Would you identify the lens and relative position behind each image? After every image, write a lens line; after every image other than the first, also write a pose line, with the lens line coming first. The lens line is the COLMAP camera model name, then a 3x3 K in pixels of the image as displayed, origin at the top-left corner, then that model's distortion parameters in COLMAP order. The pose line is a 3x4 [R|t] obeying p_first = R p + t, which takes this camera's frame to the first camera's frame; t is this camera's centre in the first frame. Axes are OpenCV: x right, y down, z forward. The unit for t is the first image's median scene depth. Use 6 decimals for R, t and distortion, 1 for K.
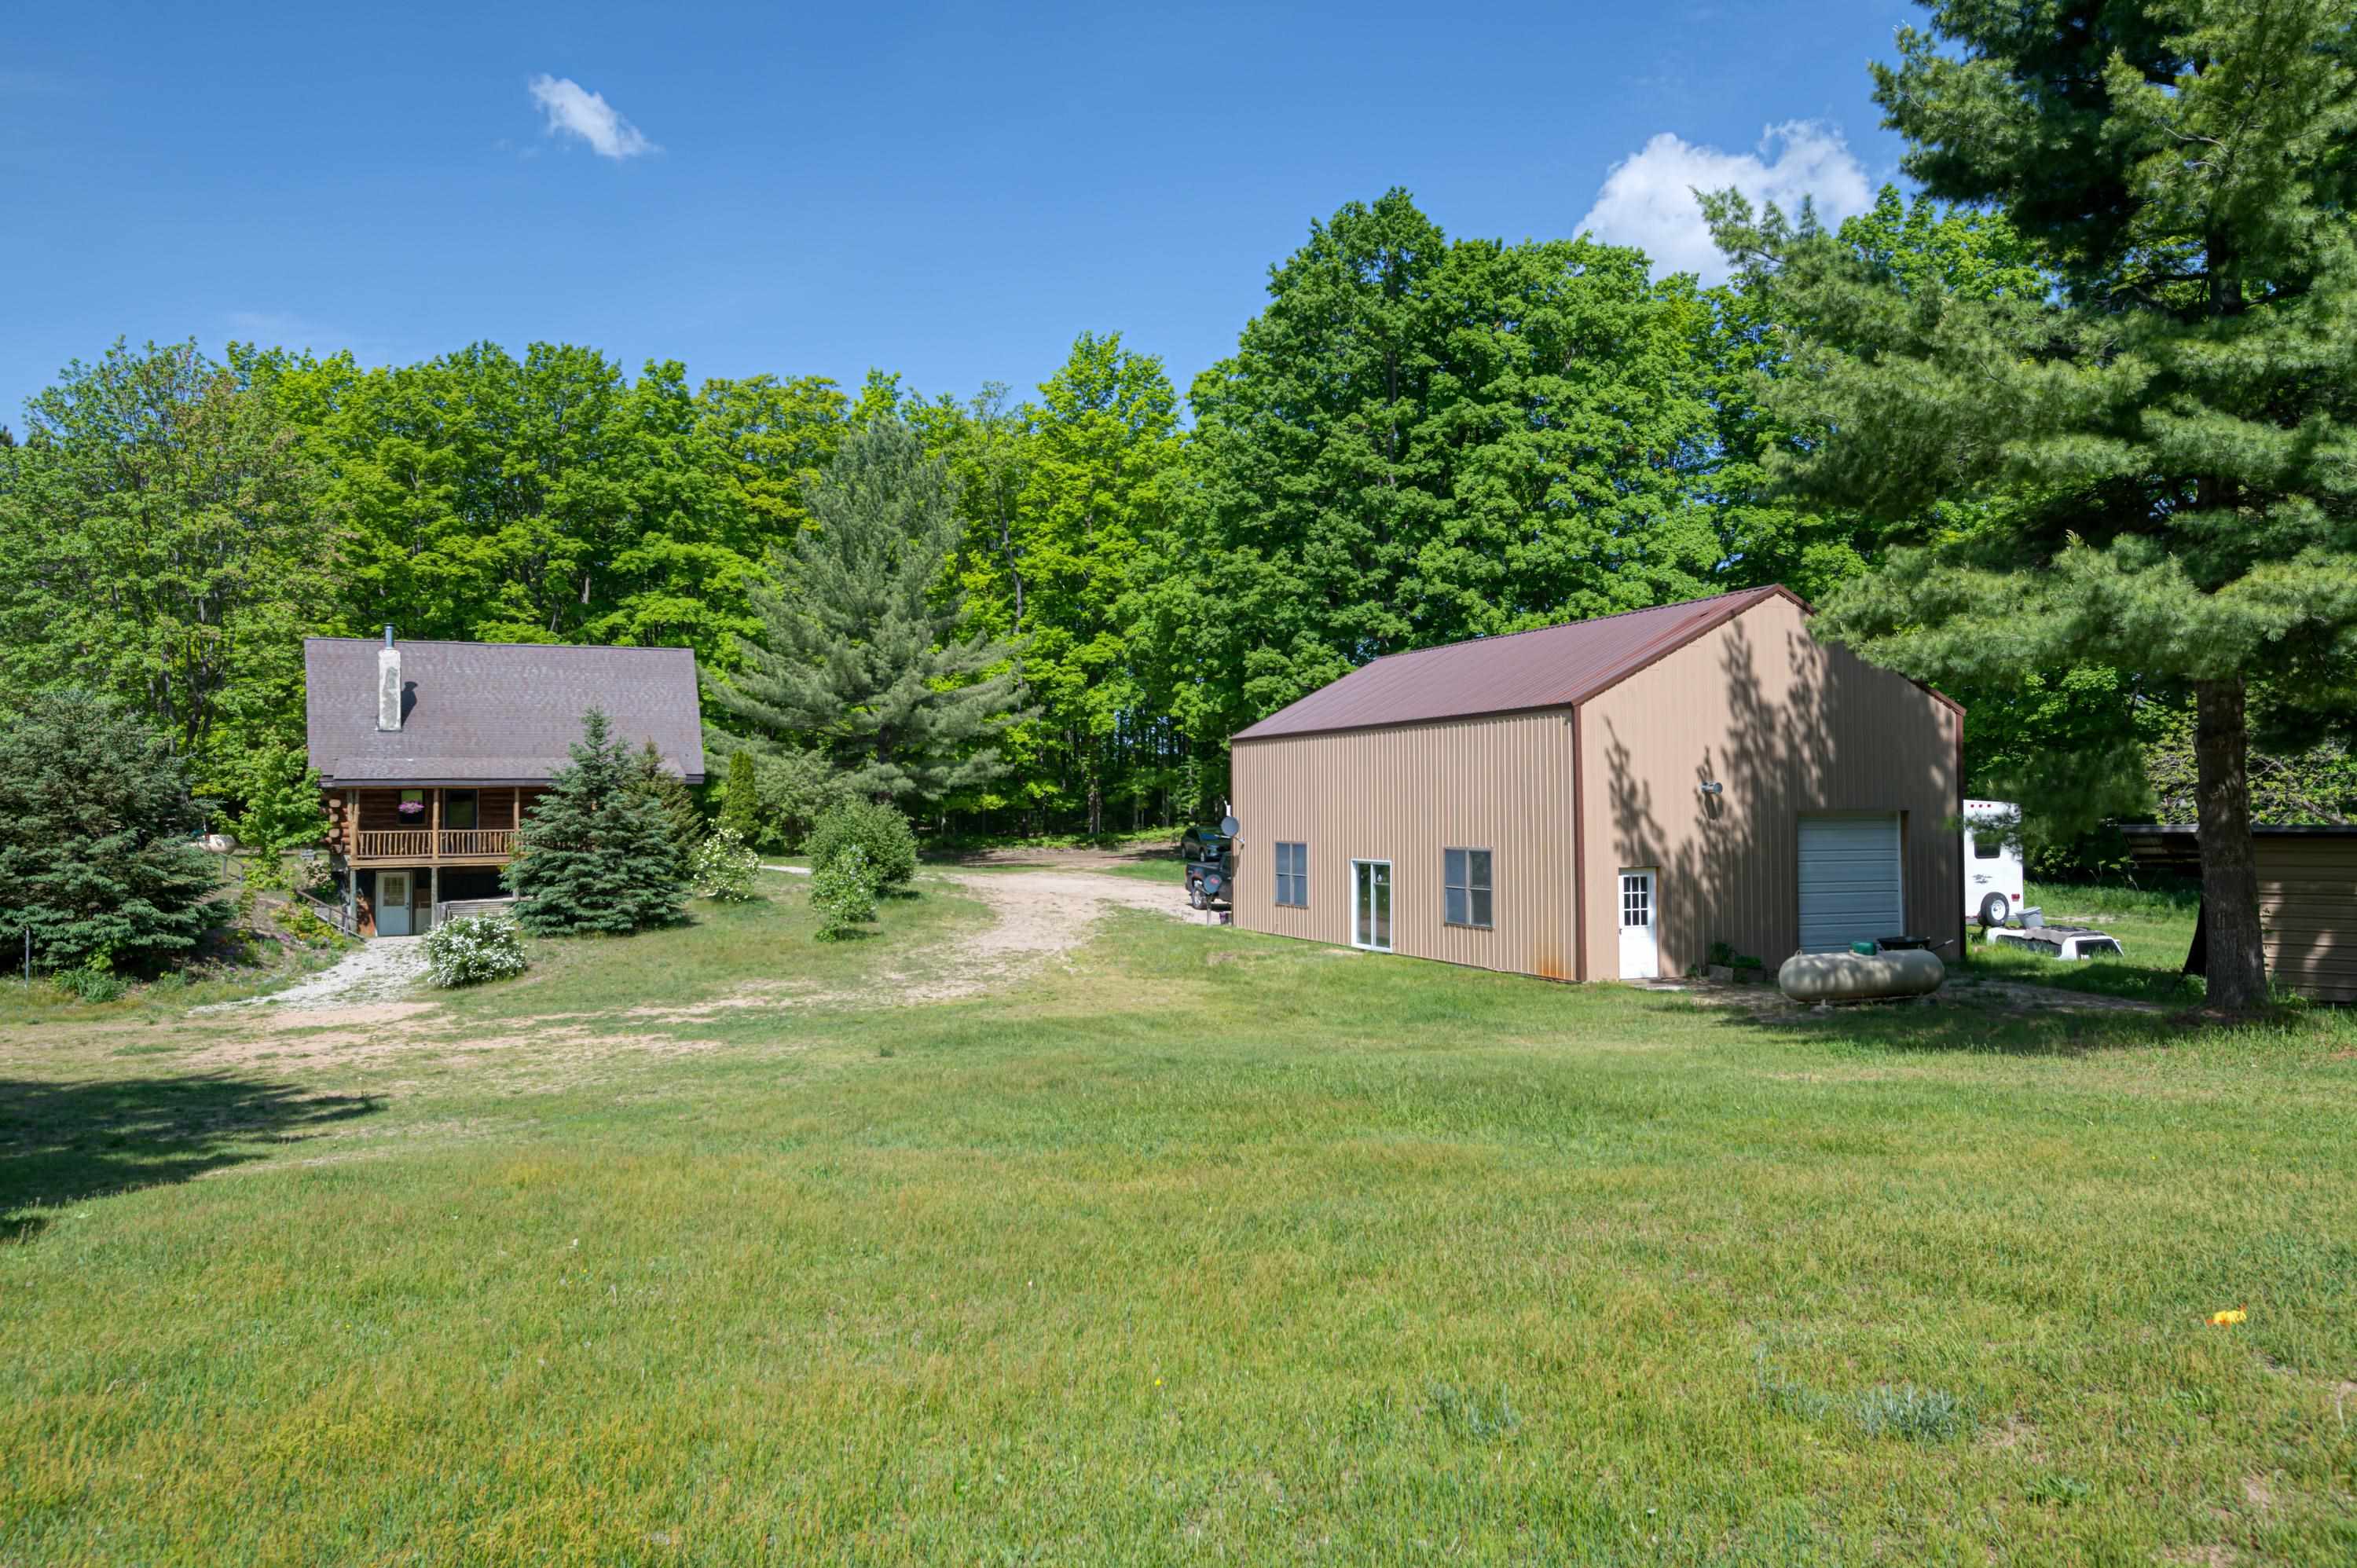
lens RADIAL K [[1577.3, 0, 1169.1], [0, 1577.3, 778.1], [0, 0, 1]] dist [0.027740, -0.003103]
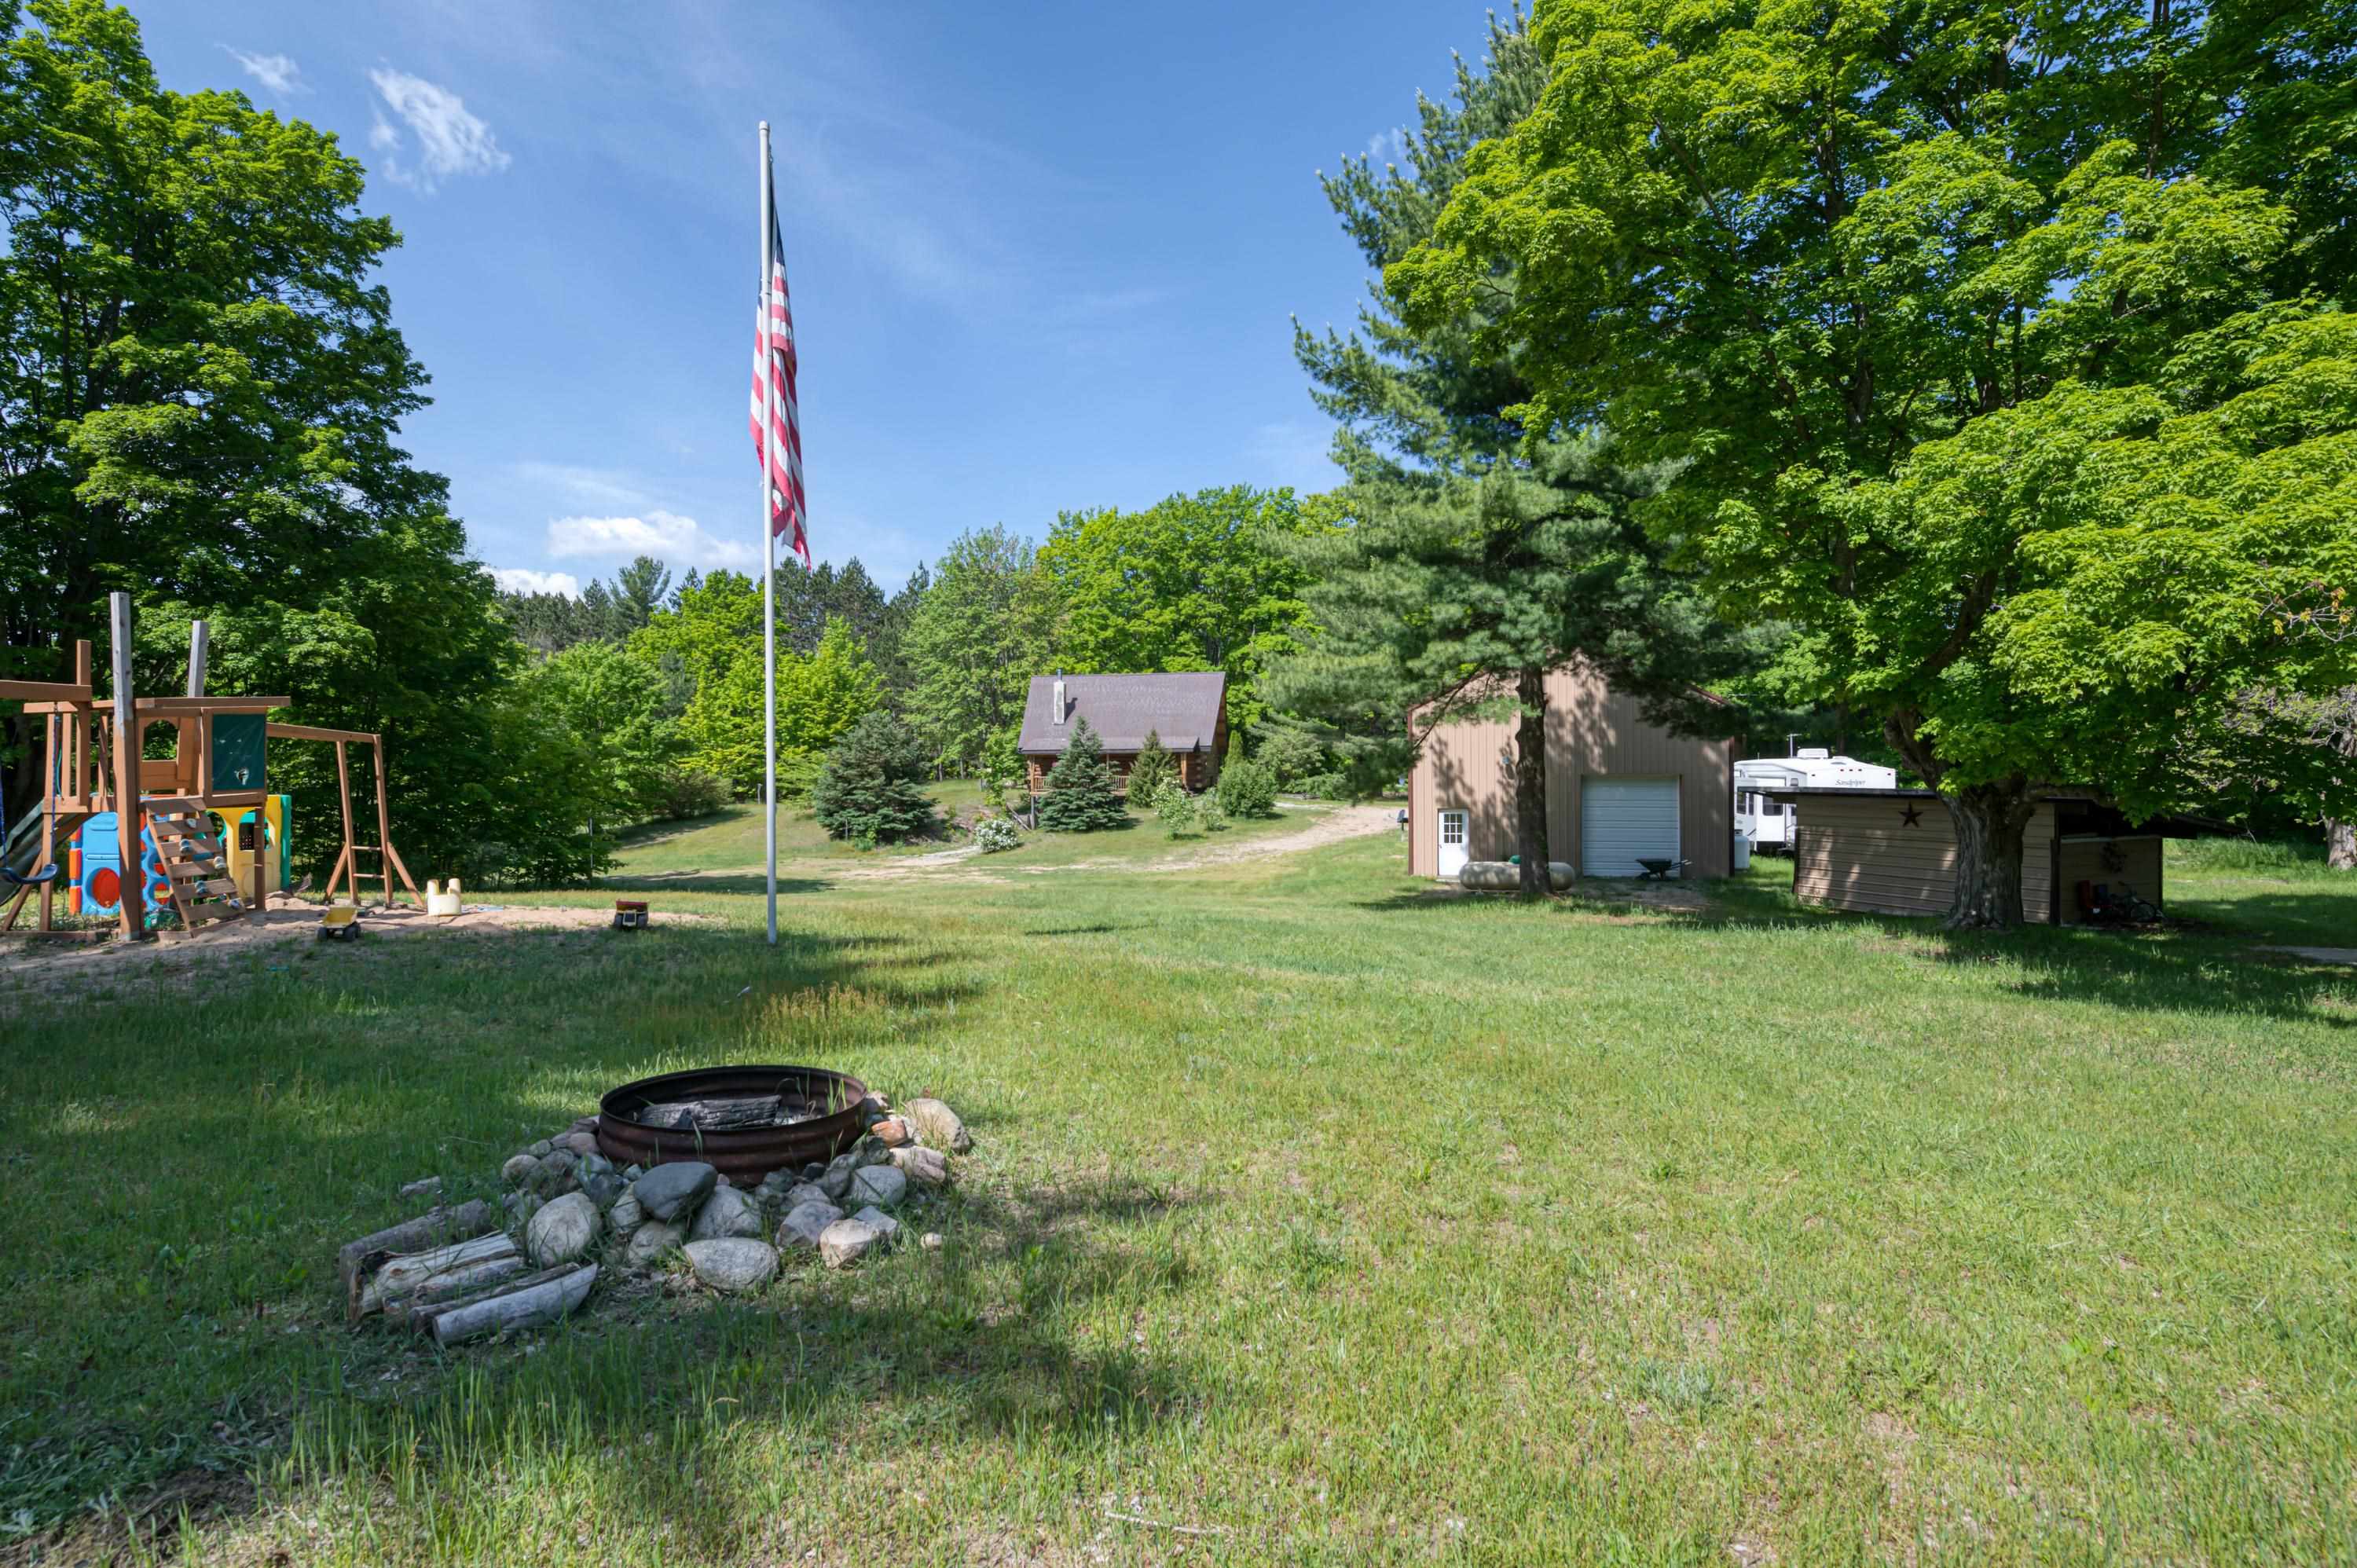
lens RADIAL K [[1181.0, 0, 1236.9], [0, 1181.0, 785.0], [0, 0, 1]] dist [-0.011522, 0.001286]
pose [[0.854319, 0.013435, -0.519575, 0.460333], [0.009220, 0.999117, 0.040994, -0.014140], [0.519667, -0.039812, 0.853441, -0.114727]]
